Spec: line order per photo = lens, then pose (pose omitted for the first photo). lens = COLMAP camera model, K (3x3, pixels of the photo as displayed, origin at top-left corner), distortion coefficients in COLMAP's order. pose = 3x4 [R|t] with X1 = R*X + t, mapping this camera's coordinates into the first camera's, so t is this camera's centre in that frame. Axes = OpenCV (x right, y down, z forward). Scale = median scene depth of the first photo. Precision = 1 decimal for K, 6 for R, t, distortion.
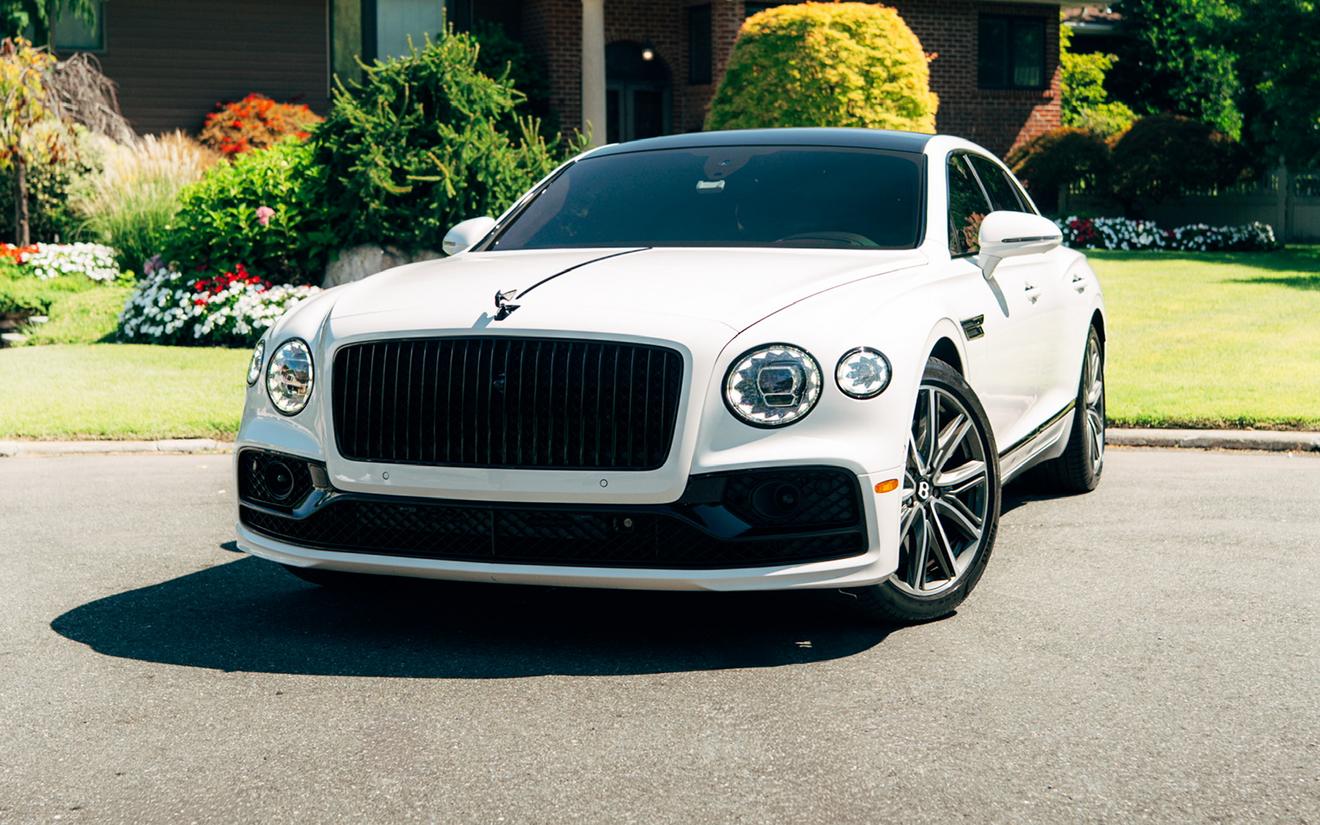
lens RADIAL K [[3112.2, 0, 660.0], [0, 3112.2, 412.5], [0, 0, 1]] dist [-0.067860, -0.260746]
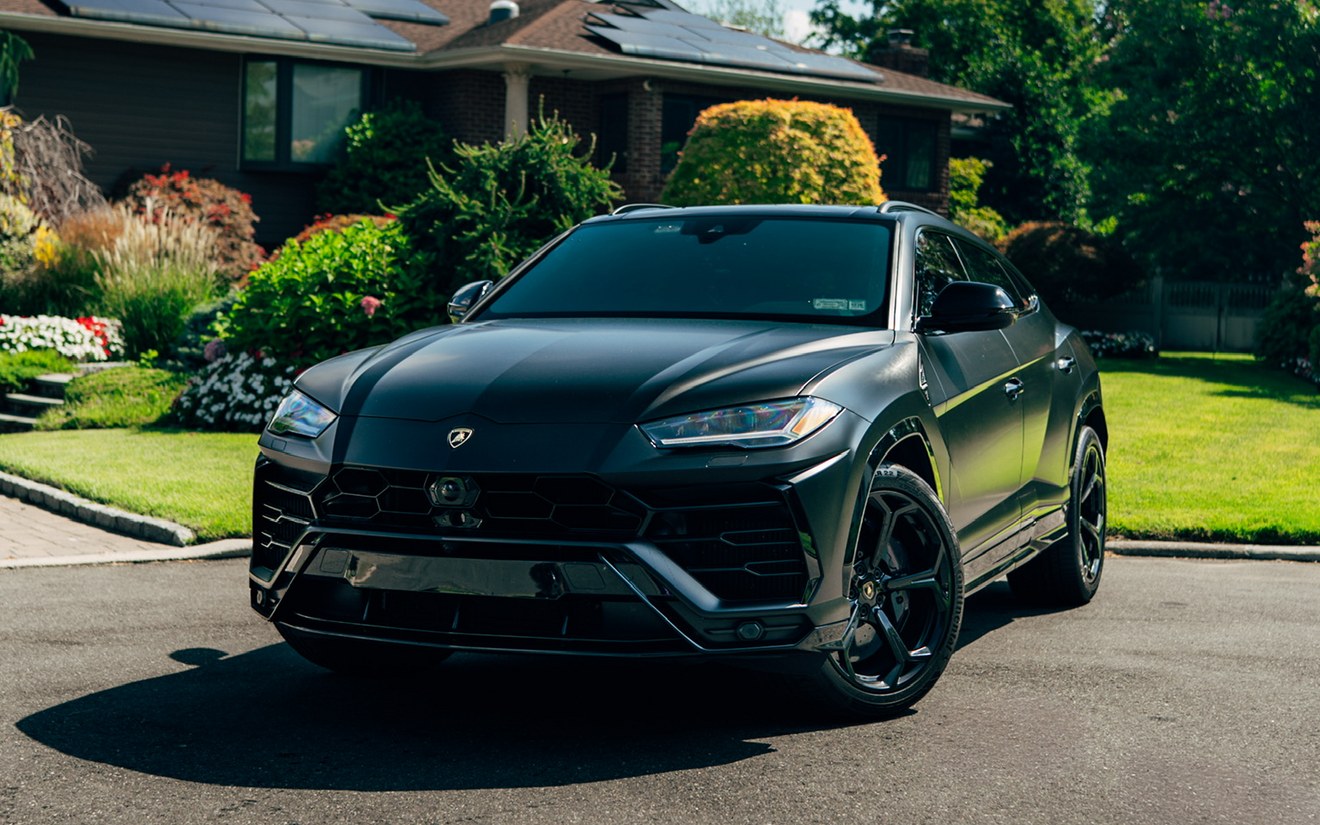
lens RADIAL K [[3112.2, 0, 660.0], [0, 3112.2, 412.5], [0, 0, 1]] dist [-0.067860, -0.260746]
pose [[0.969578, 0.025797, 0.243421, -0.228326], [-0.020990, 0.999530, -0.022321, -0.008037], [-0.243882, 0.016533, 0.969664, 0.039029]]
